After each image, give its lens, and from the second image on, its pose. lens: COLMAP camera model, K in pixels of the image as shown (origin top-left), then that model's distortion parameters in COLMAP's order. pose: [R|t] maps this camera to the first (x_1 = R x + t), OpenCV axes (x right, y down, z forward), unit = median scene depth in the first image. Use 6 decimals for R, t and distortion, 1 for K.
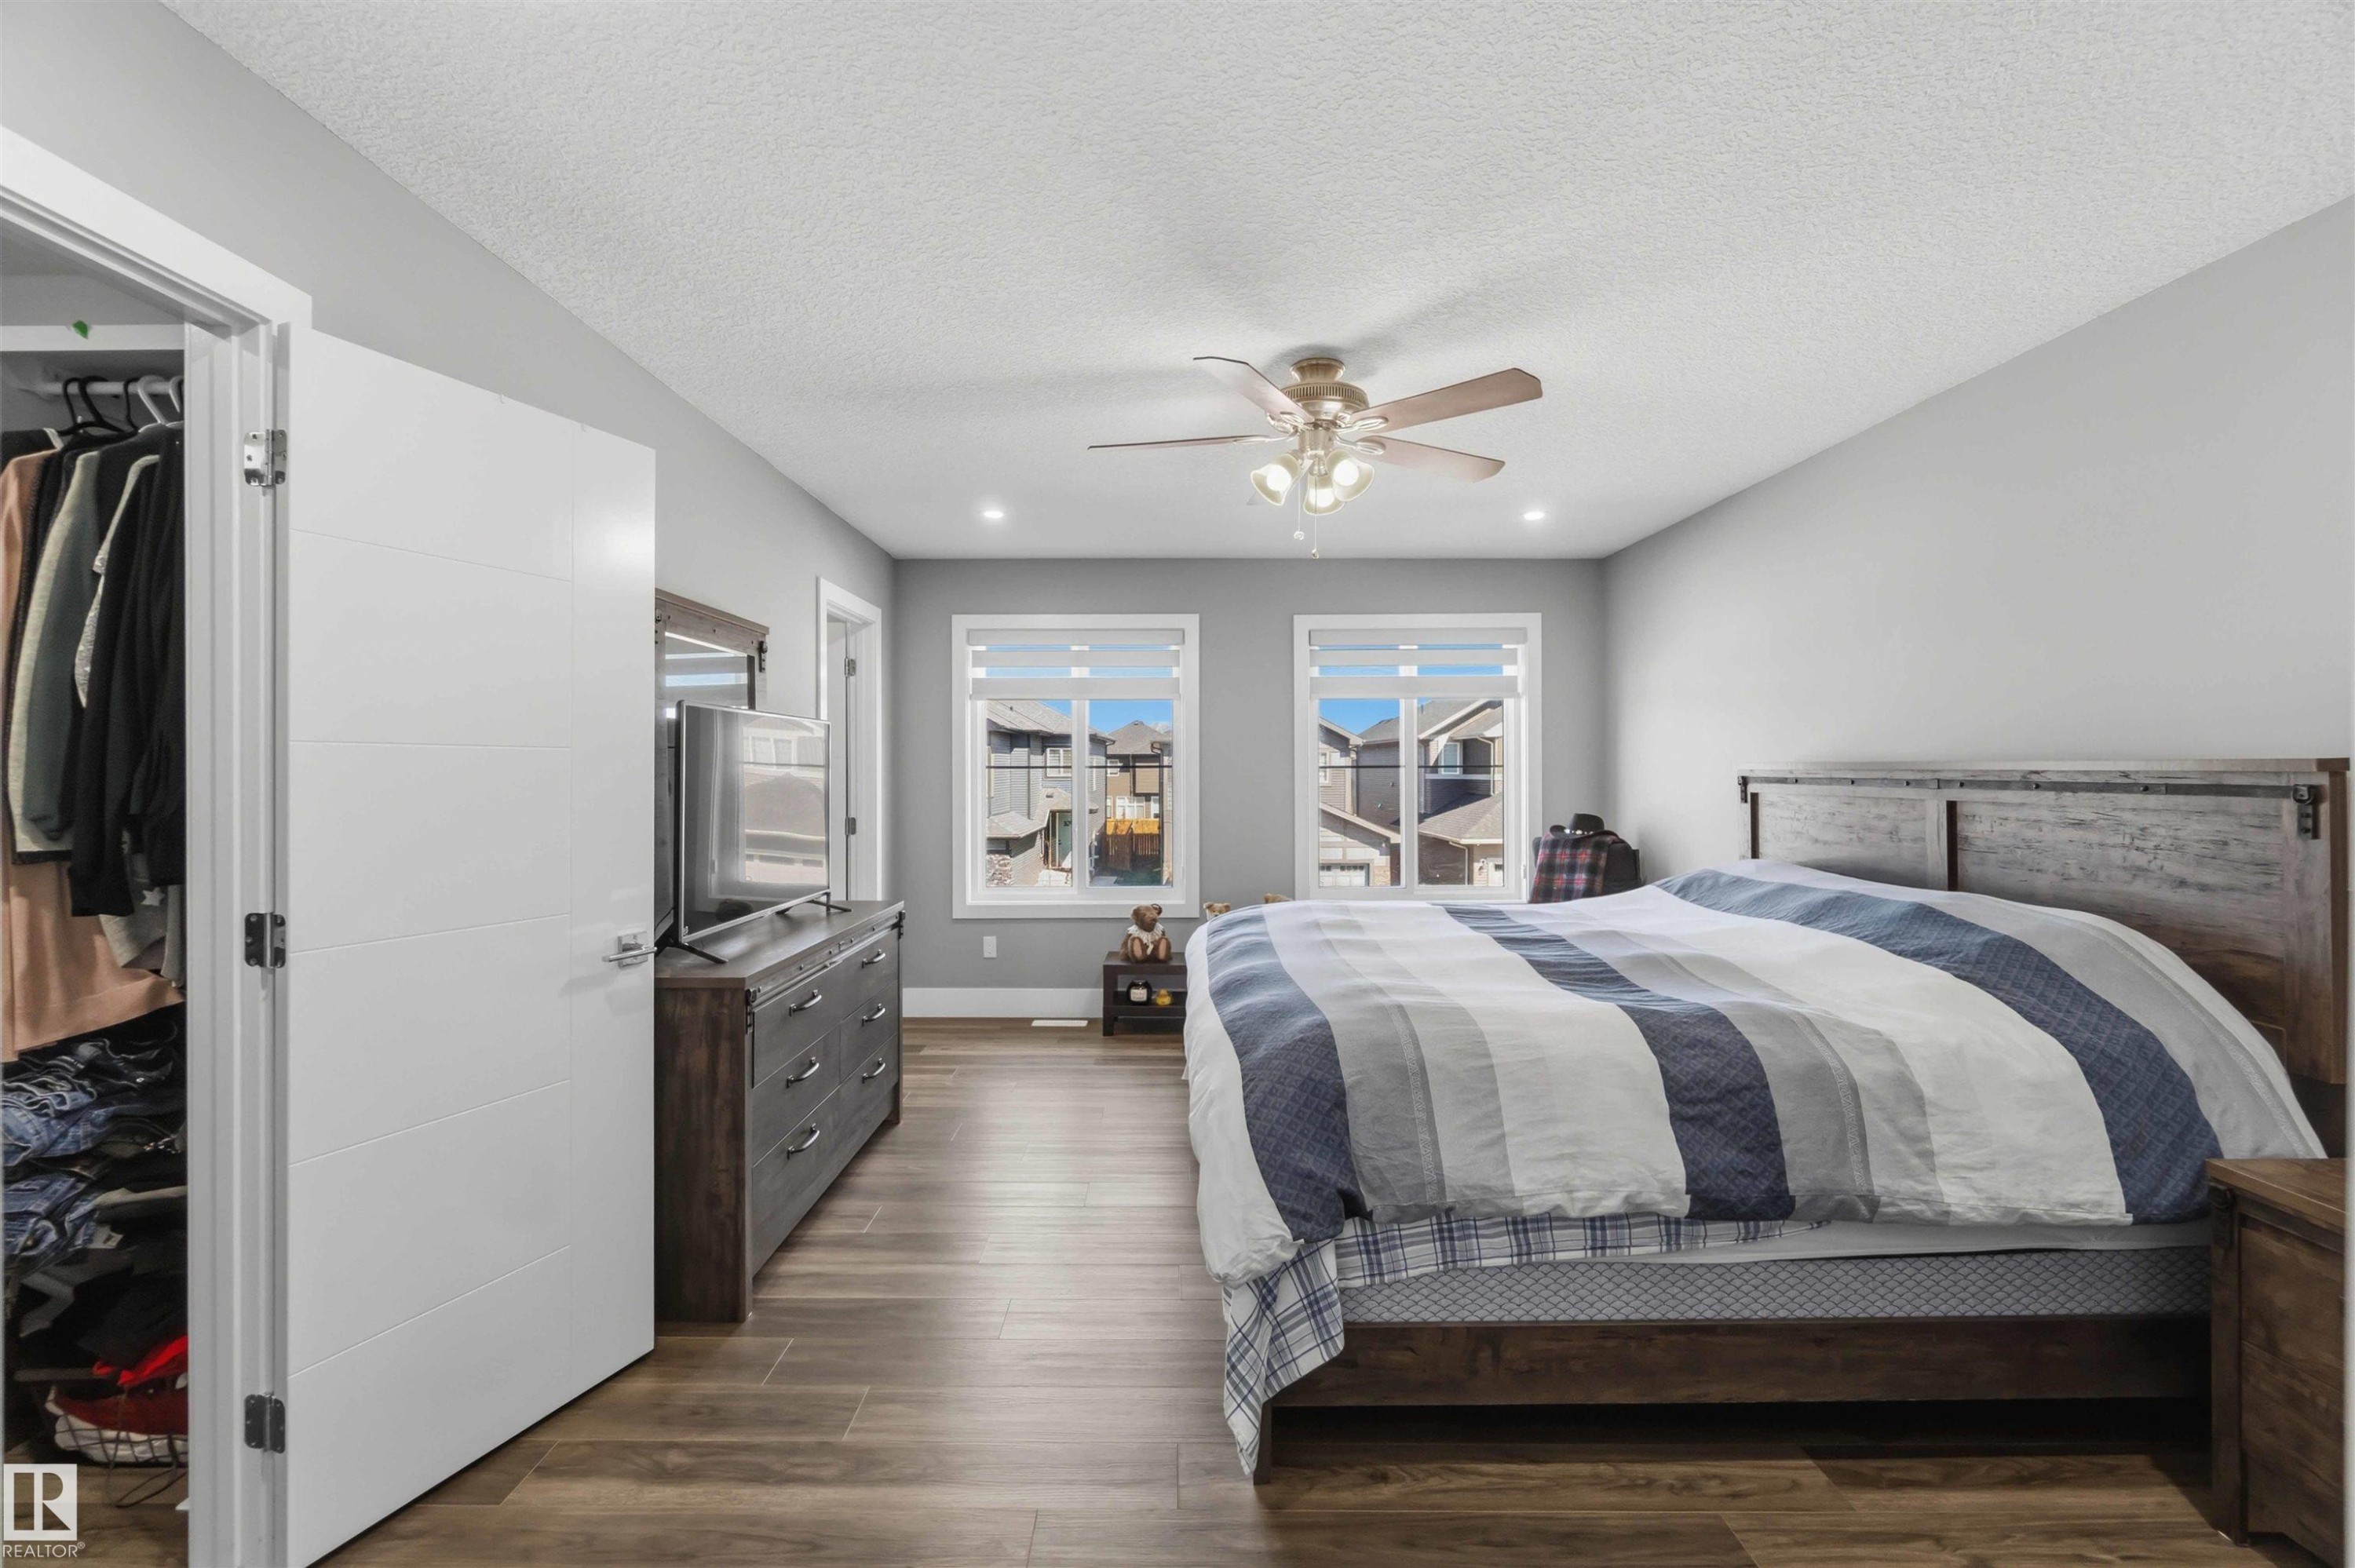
lens RADIAL K [[1038.7, 0, 1173.5], [0, 1038.7, 770.5], [0, 0, 1]] dist [-0.002607, 0.005130]
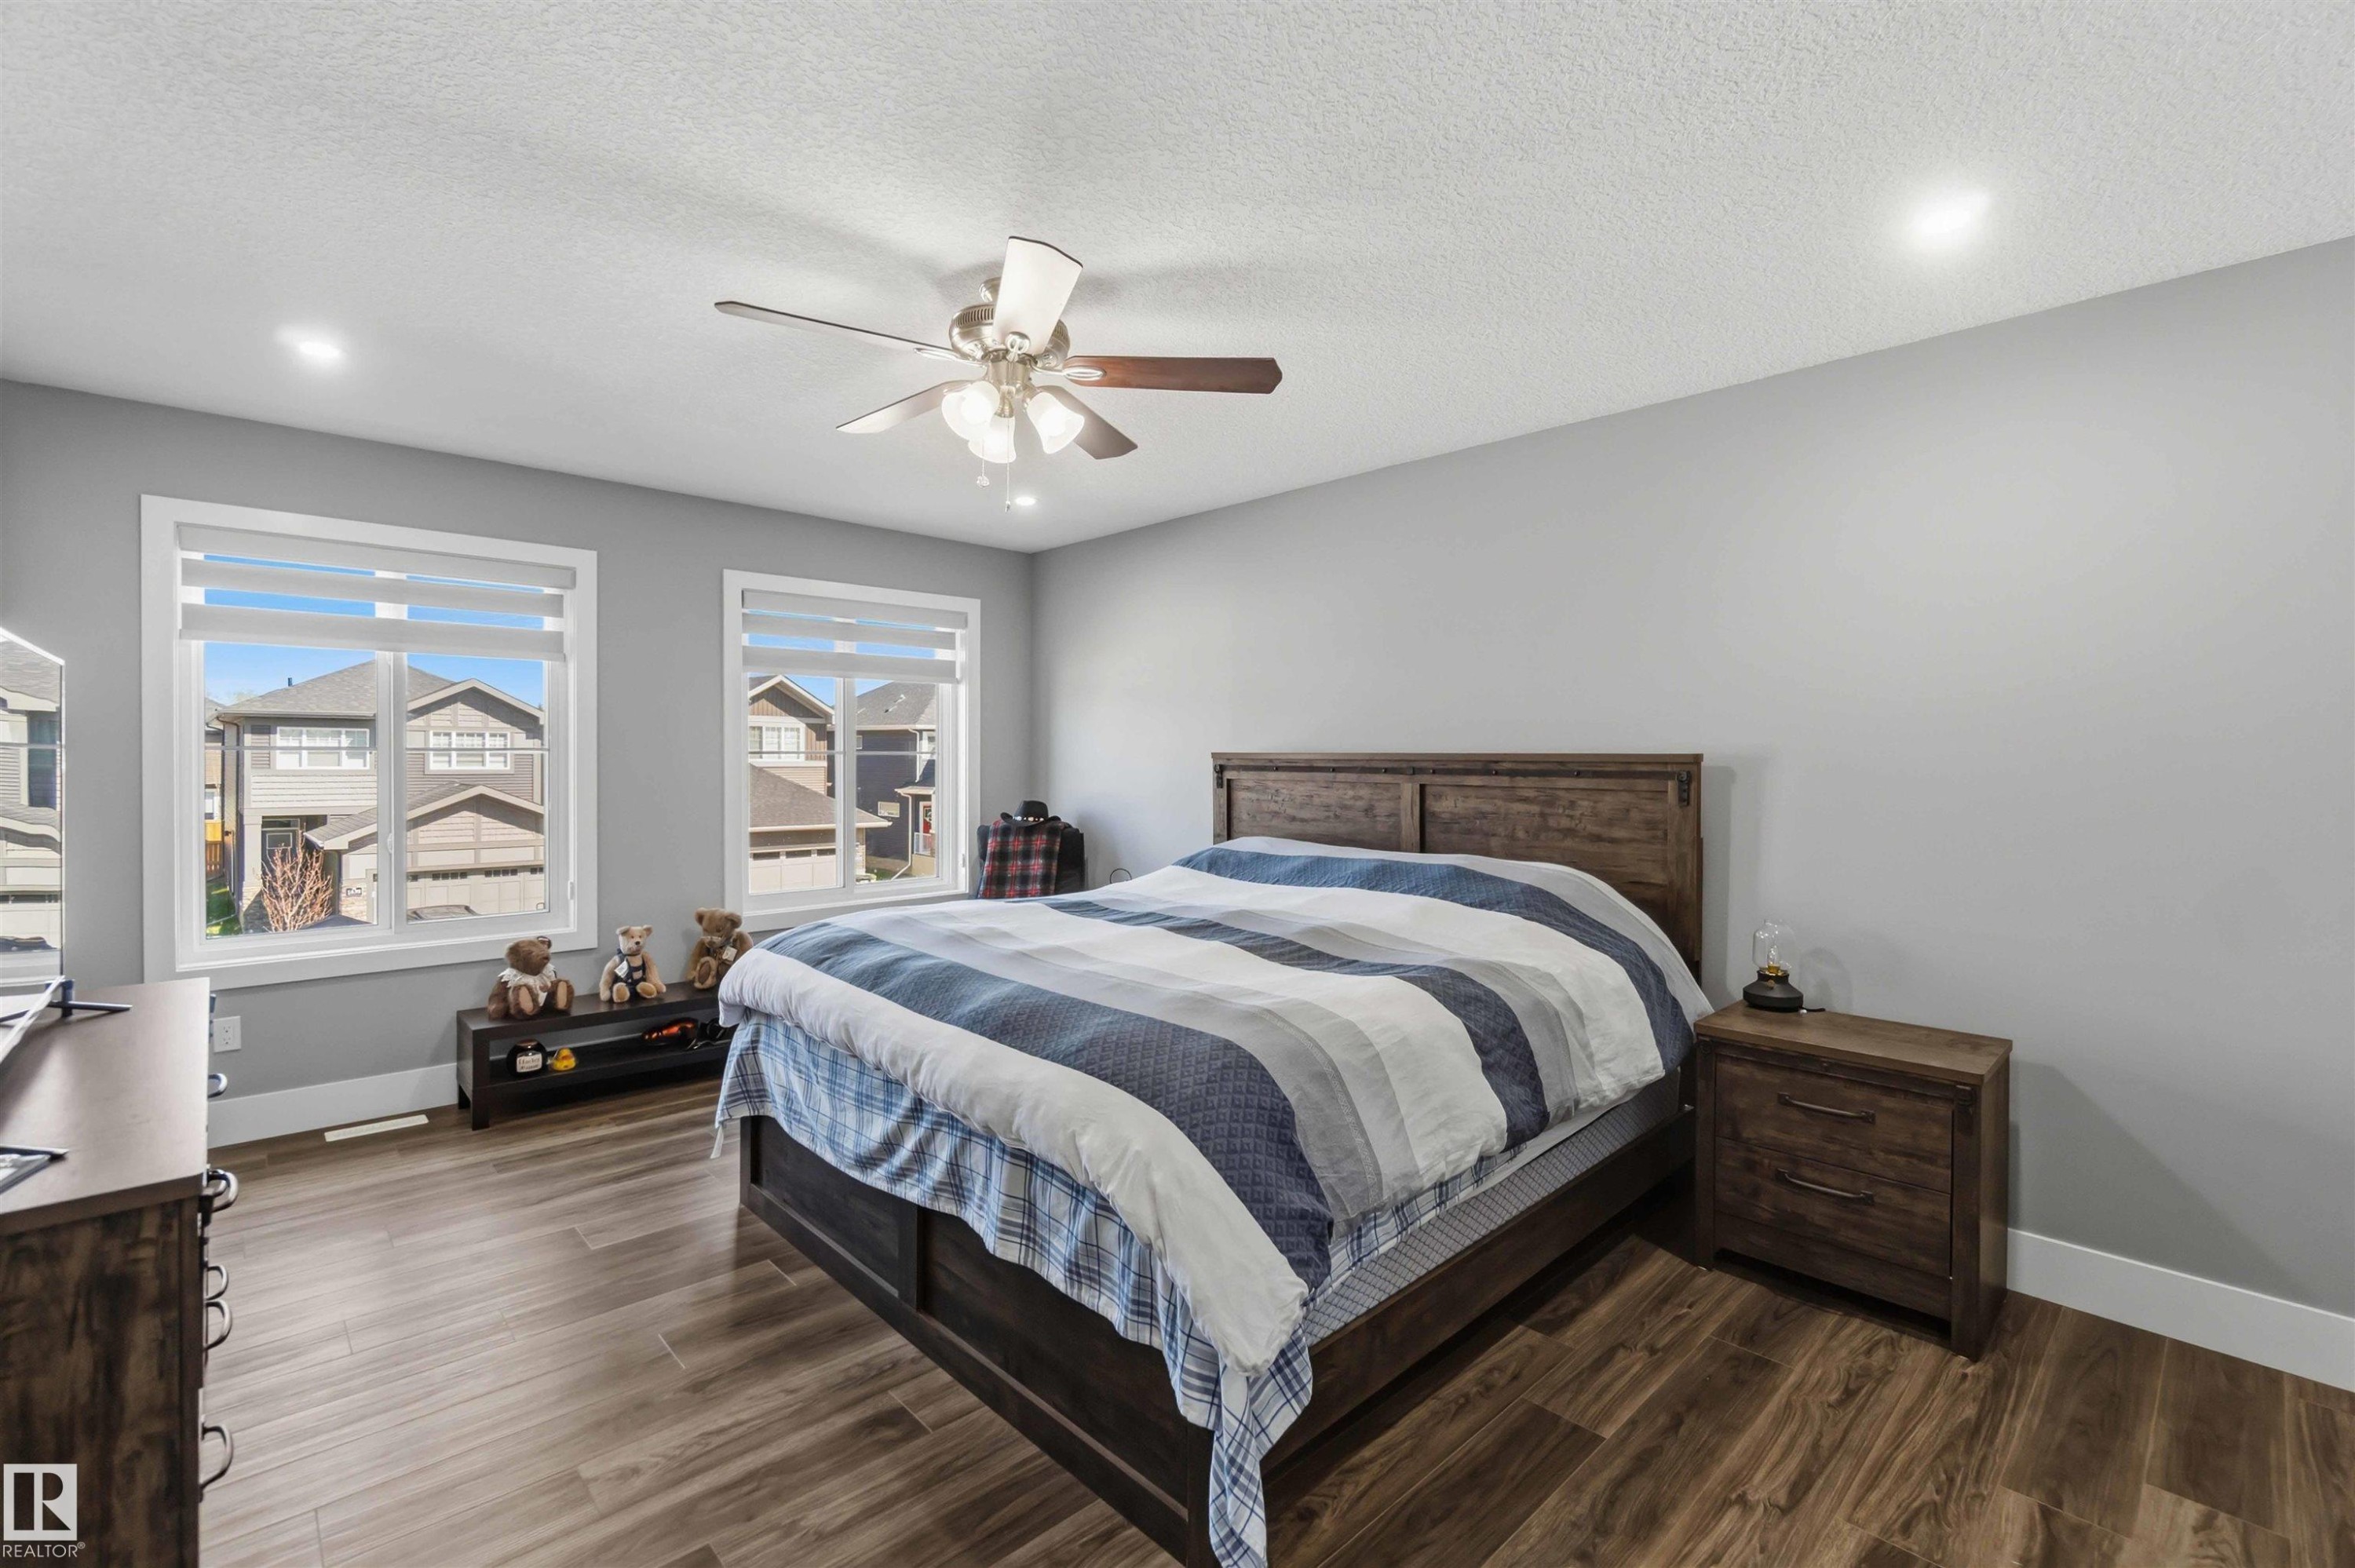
lens RADIAL K [[1034.7, 0, 1175.1], [0, 1034.7, 766.7], [0, 0, 1]] dist [-0.002928, 0.000439]
pose [[0.721744, -0.000075, 0.692160, -0.365404], [-0.006301, 0.999958, 0.006679, 0.000793], [-0.692131, -0.009181, 0.721713, 0.287395]]
